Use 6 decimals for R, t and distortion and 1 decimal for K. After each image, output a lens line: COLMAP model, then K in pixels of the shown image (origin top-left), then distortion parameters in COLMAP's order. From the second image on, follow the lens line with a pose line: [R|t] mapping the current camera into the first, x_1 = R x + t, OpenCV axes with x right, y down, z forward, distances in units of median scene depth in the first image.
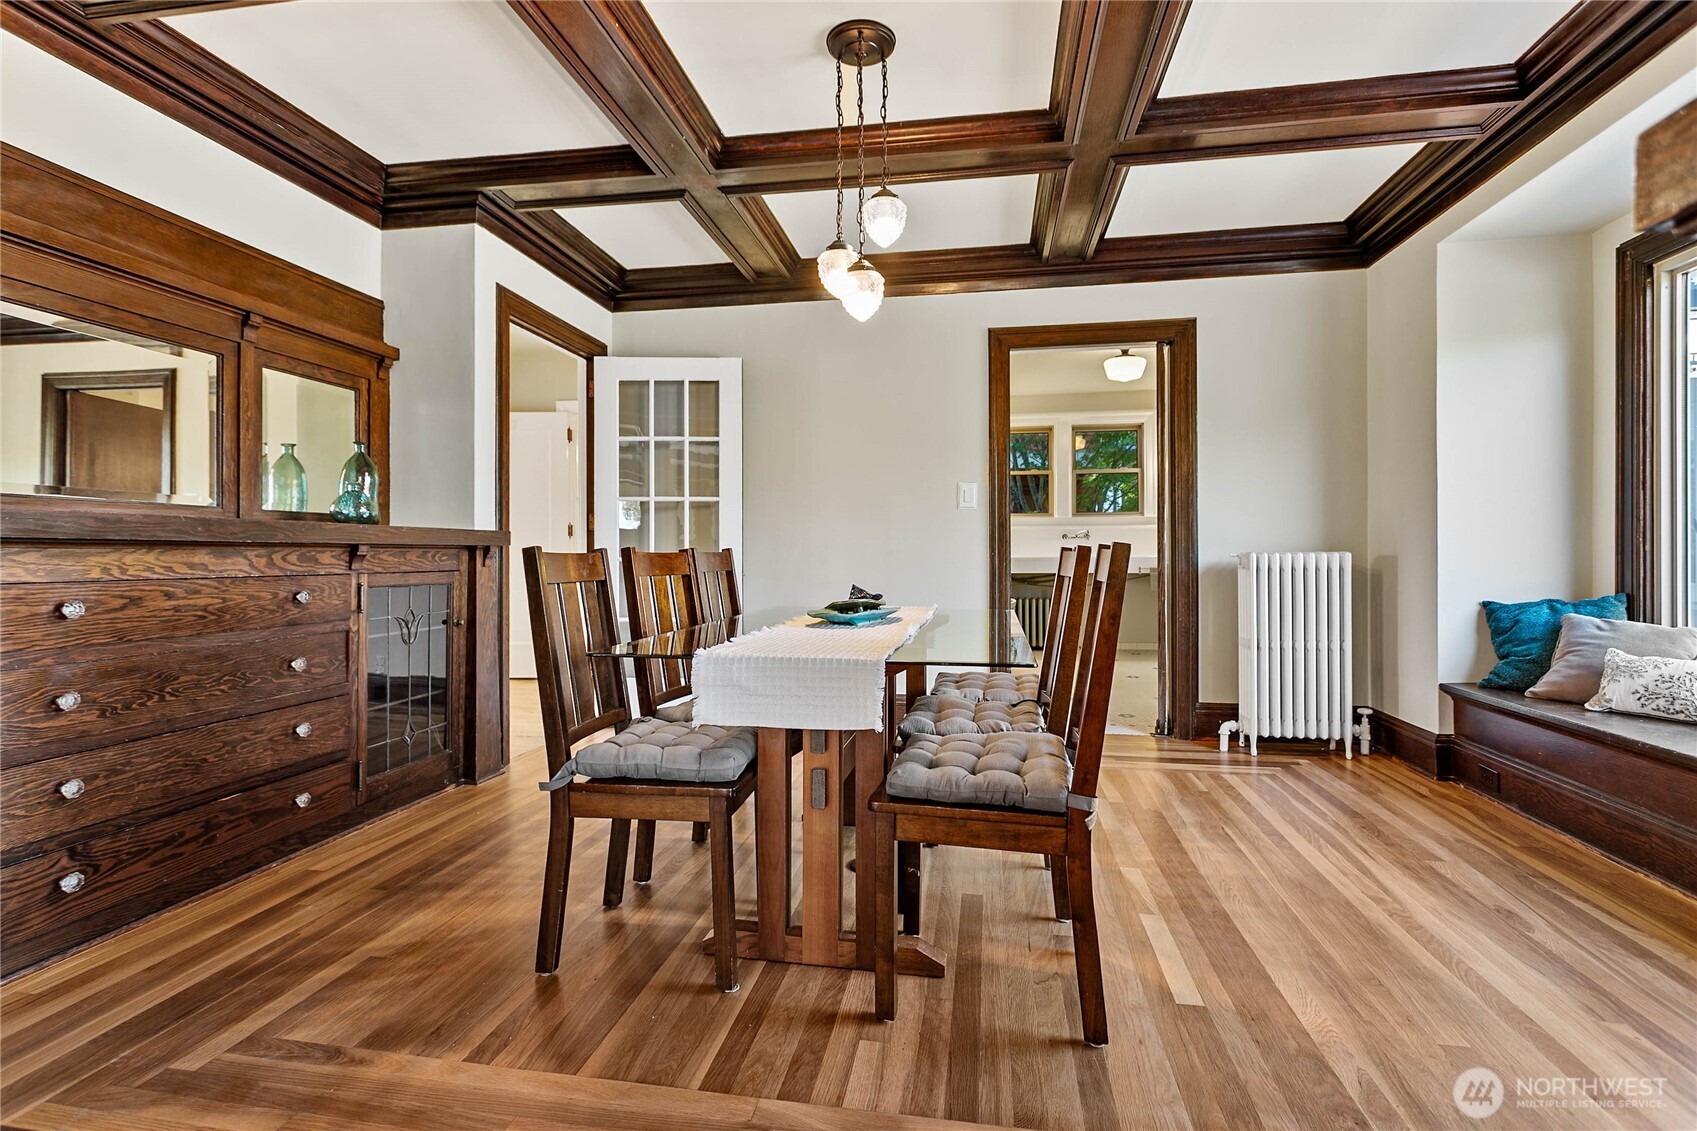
lens RADIAL K [[808.6, 0, 845.9], [0, 808.6, 556.6], [0, 0, 1]] dist [0.010077, 0.000235]
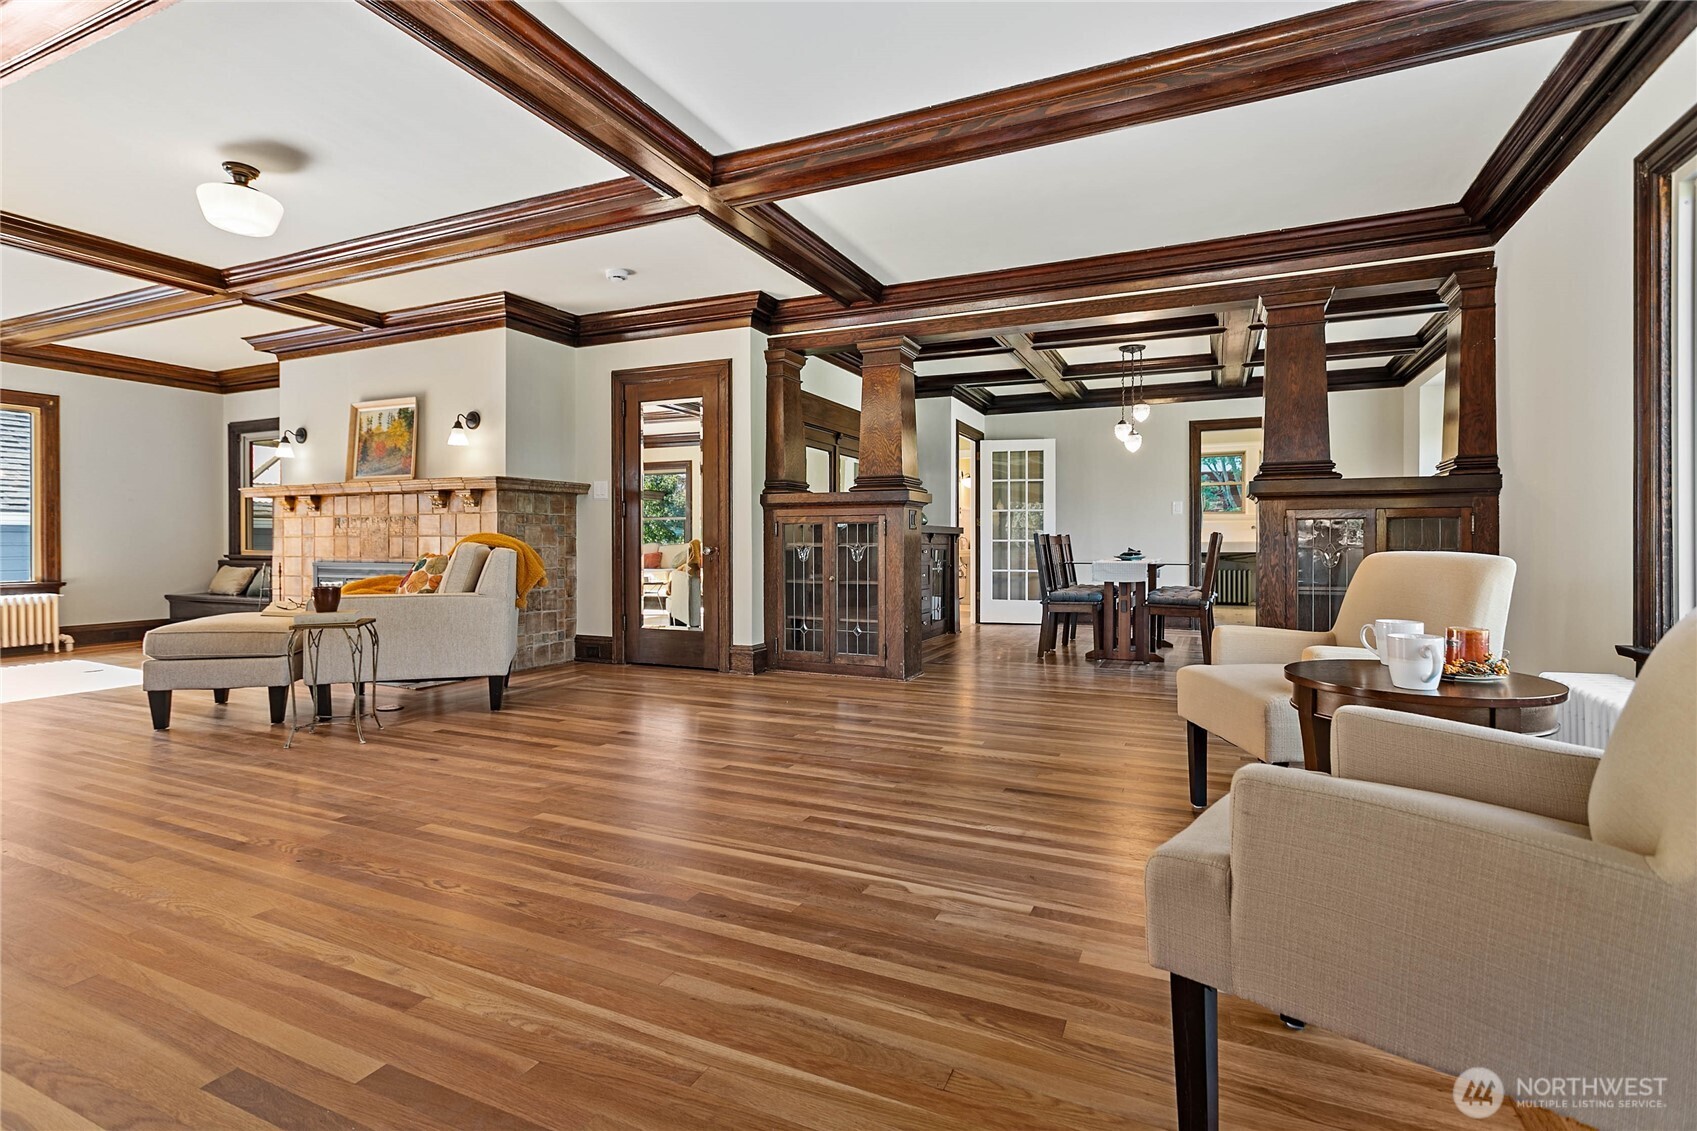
lens RADIAL K [[808.6, 0, 853.9], [0, 808.6, 552.0], [0, 0, 1]] dist [0.010077, 0.000235]
pose [[0.970431, -0.000075, -0.241379, -0.133681], [0.002161, 0.999963, 0.008377, 0.014801], [0.241369, -0.008651, 0.970395, -1.078542]]
